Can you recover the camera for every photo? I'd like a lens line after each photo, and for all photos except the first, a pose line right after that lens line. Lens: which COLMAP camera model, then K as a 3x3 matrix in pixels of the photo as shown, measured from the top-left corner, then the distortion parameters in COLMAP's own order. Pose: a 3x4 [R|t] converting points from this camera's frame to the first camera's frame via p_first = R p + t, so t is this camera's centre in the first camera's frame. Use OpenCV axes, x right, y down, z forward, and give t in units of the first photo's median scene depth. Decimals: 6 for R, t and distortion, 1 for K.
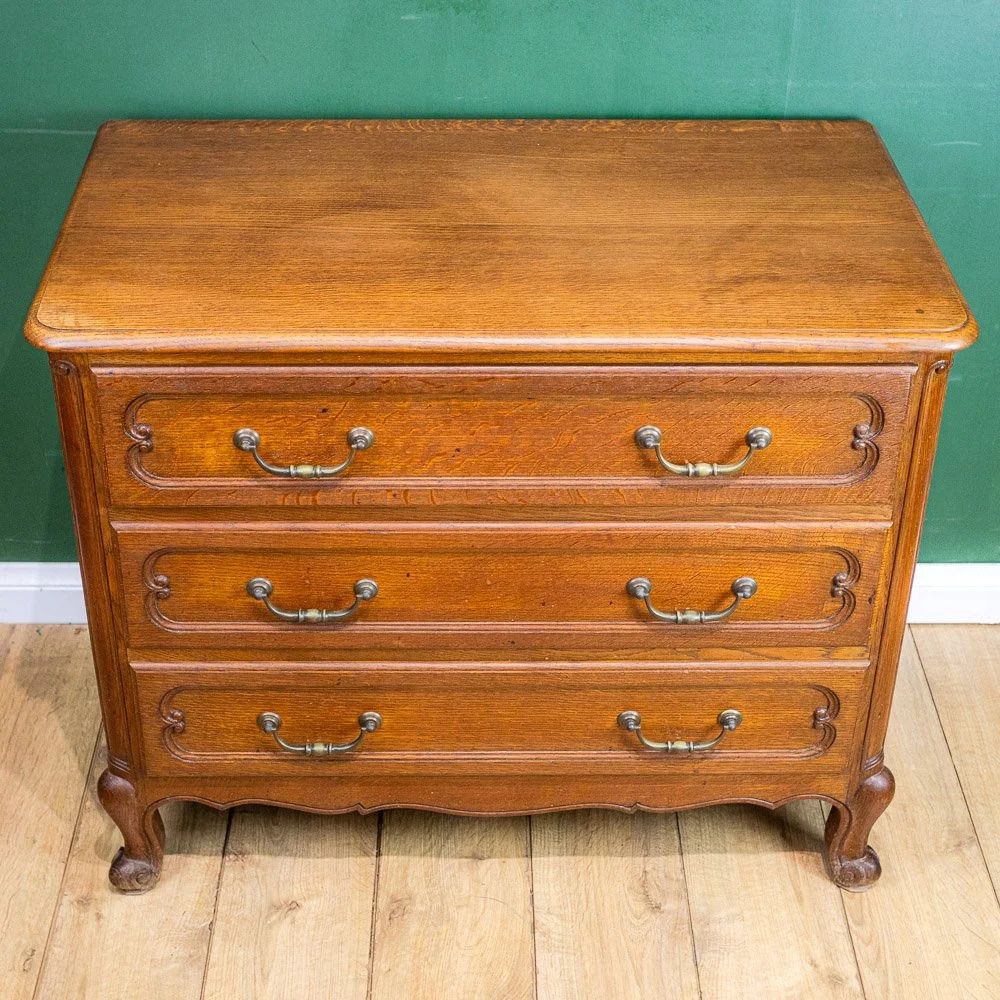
lens RADIAL K [[1840.3, 0, 479.9], [0, 1840.3, 472.2], [0, 0, 1]] dist [0.010836, 0.002210]
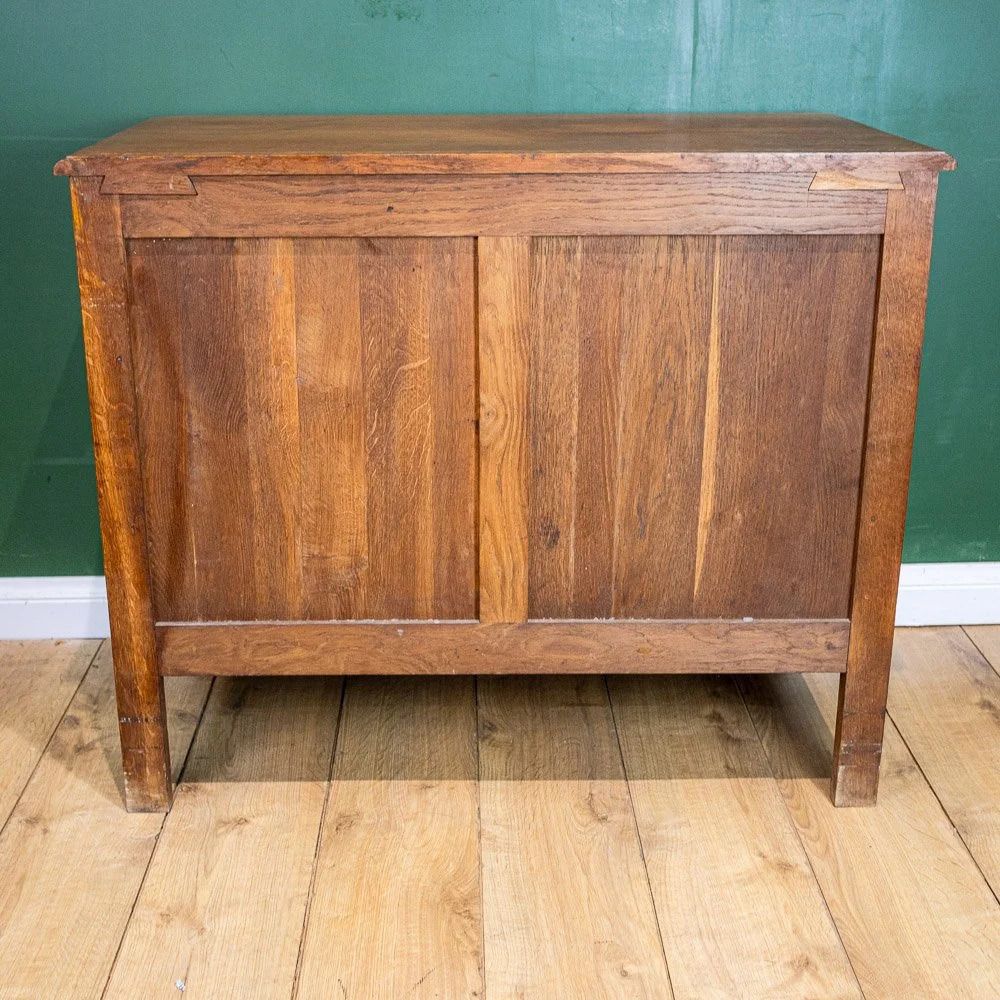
lens RADIAL K [[1509.4, 0, 470.3], [0, 1509.4, 516.7], [0, 0, 1]] dist [0.020257, 0.109544]
pose [[0.999816, -0.018912, -0.003127, 0.030820], [0.017576, 0.969592, -0.244095, 0.292969], [0.007648, 0.243995, 0.969746, 0.168755]]
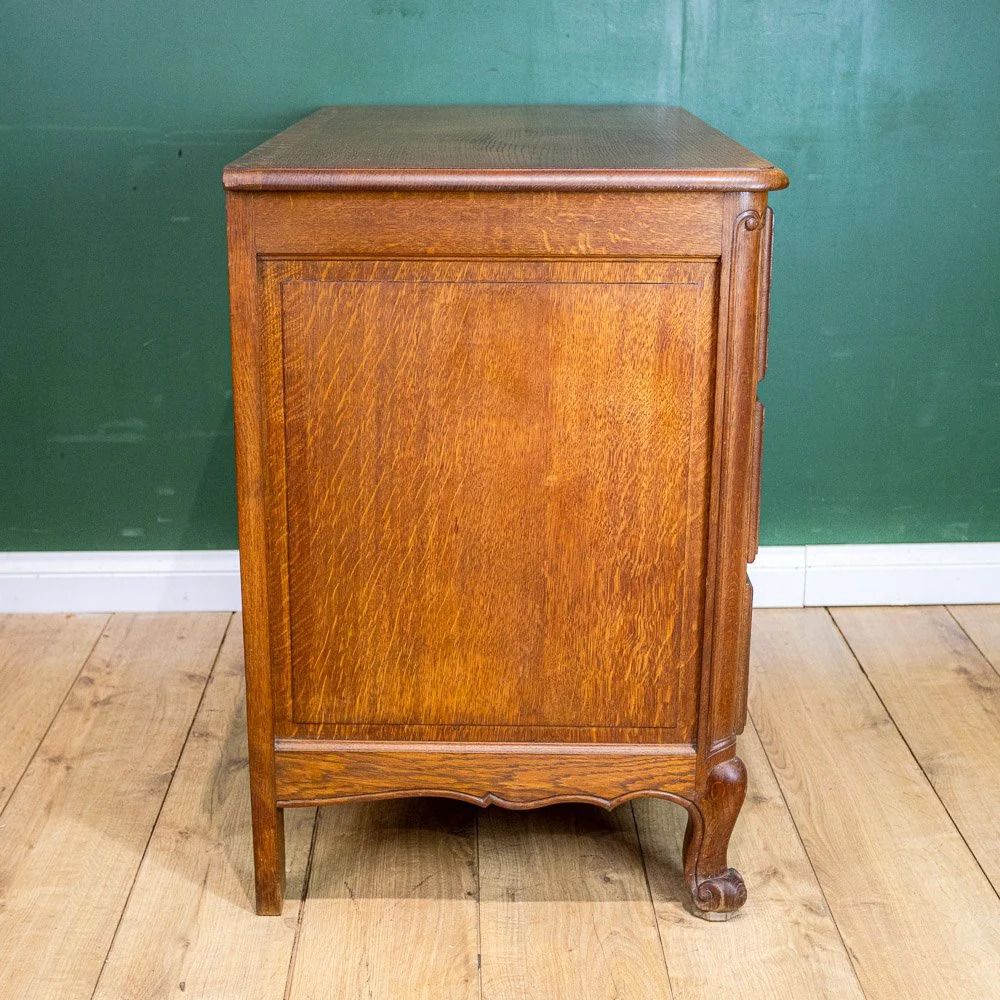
lens RADIAL K [[1667.3, 0, 463.1], [0, 1667.3, 536.0], [0, 0, 1]] dist [0.031660, 0.058710]
pose [[0.999874, -0.014088, -0.007378, 0.032181], [0.011555, 0.962340, -0.271603, 0.394800], [0.010926, 0.271483, 0.962381, 0.034717]]
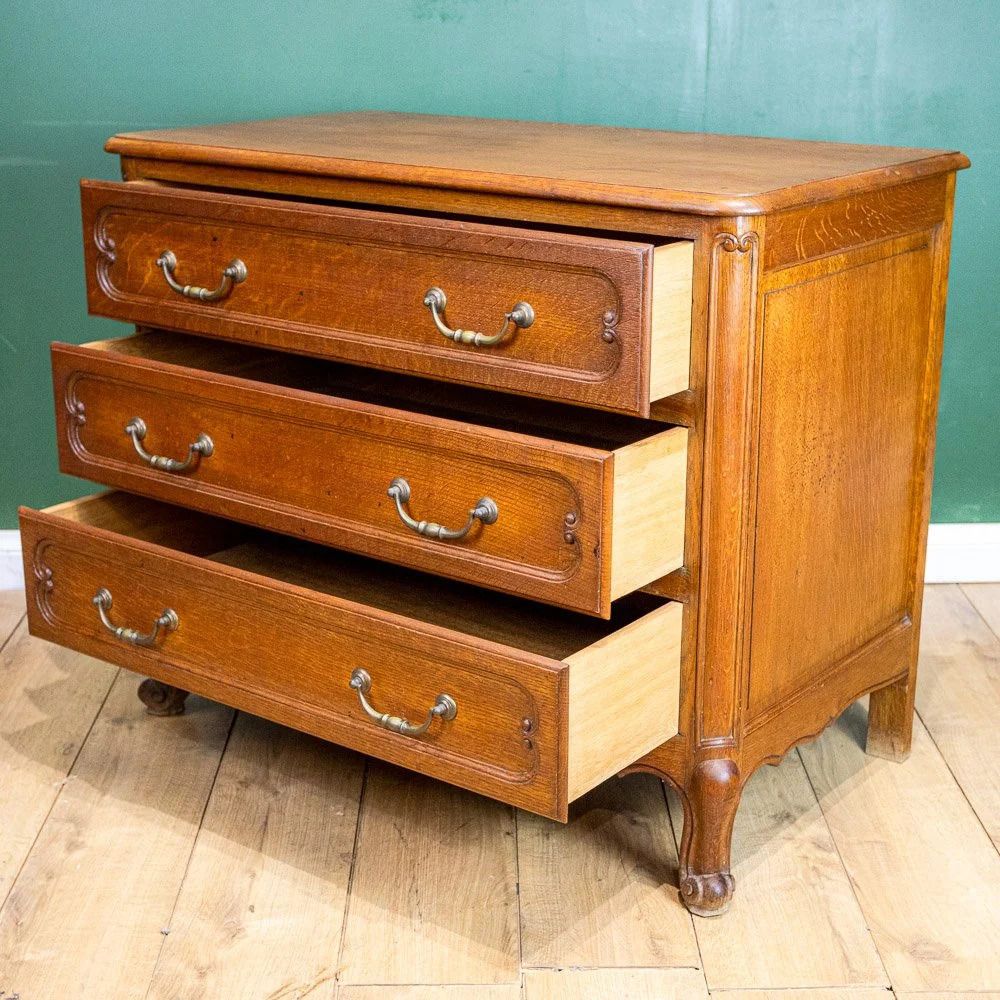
lens RADIAL K [[1828.8, 0, 500.3], [0, 1828.8, 544.0], [0, 0, 1]] dist [-0.031222, 0.143435]
pose [[0.999922, -0.011261, 0.005340, 0.017747], [0.012285, 0.962744, -0.270135, 0.460790], [-0.002099, 0.270179, 0.962808, -0.126240]]
